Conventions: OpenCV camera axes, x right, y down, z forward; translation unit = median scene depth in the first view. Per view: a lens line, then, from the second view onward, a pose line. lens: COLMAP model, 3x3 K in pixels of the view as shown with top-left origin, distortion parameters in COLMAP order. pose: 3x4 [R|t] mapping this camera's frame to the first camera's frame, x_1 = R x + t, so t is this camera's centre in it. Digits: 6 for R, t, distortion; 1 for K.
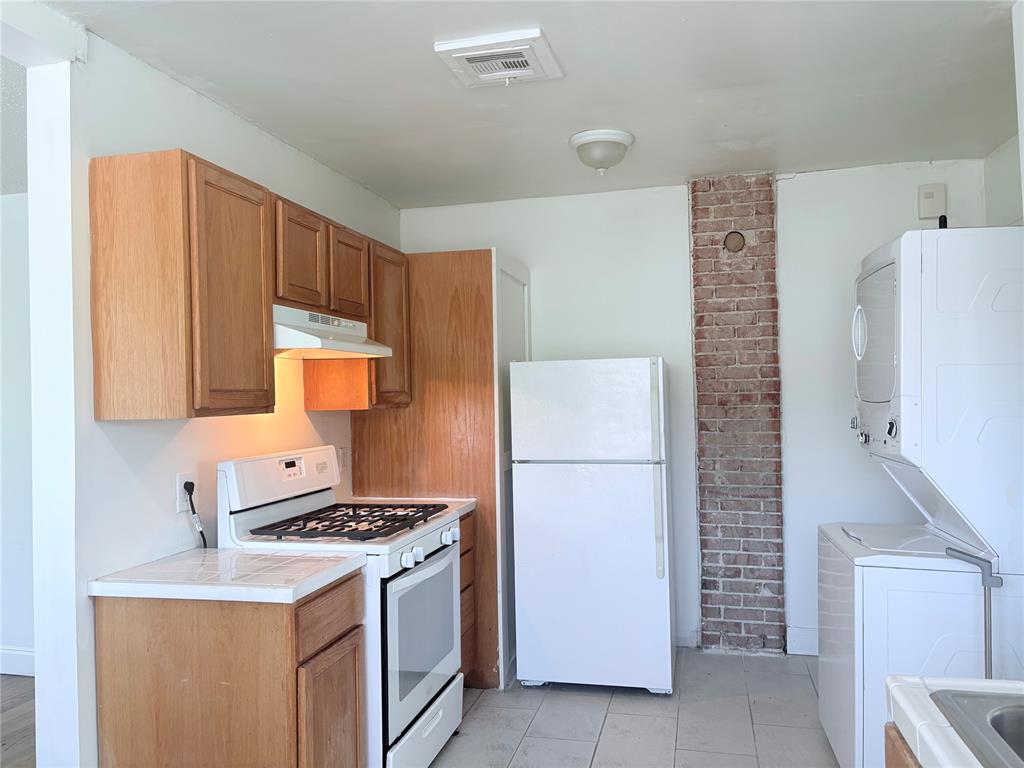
lens RADIAL K [[774.8, 0, 519.9], [0, 774.8, 384.8], [0, 0, 1]] dist [0.032338, -0.039245]
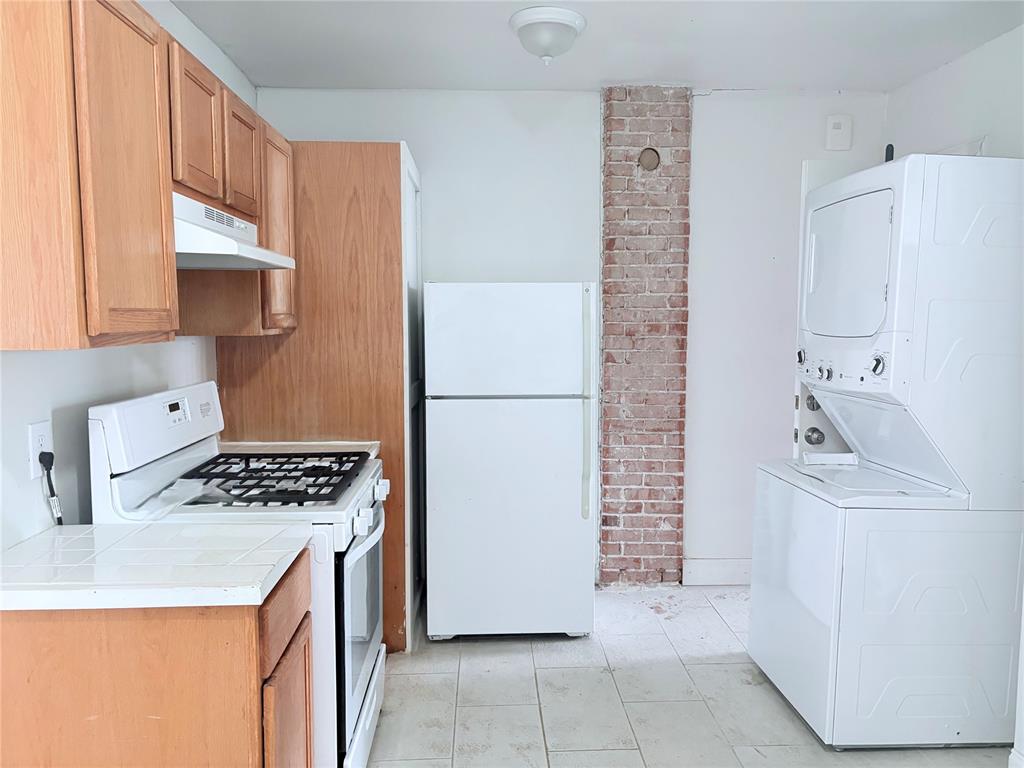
lens RADIAL K [[774.8, 0, 520.2], [0, 774.8, 383.3], [0, 0, 1]] dist [0.032338, -0.039245]
pose [[0.959981, -0.003109, 0.280046, -0.148410], [-0.023791, 0.995419, 0.092604, 0.000176], [-0.279051, -0.095561, 0.955510, 0.142802]]
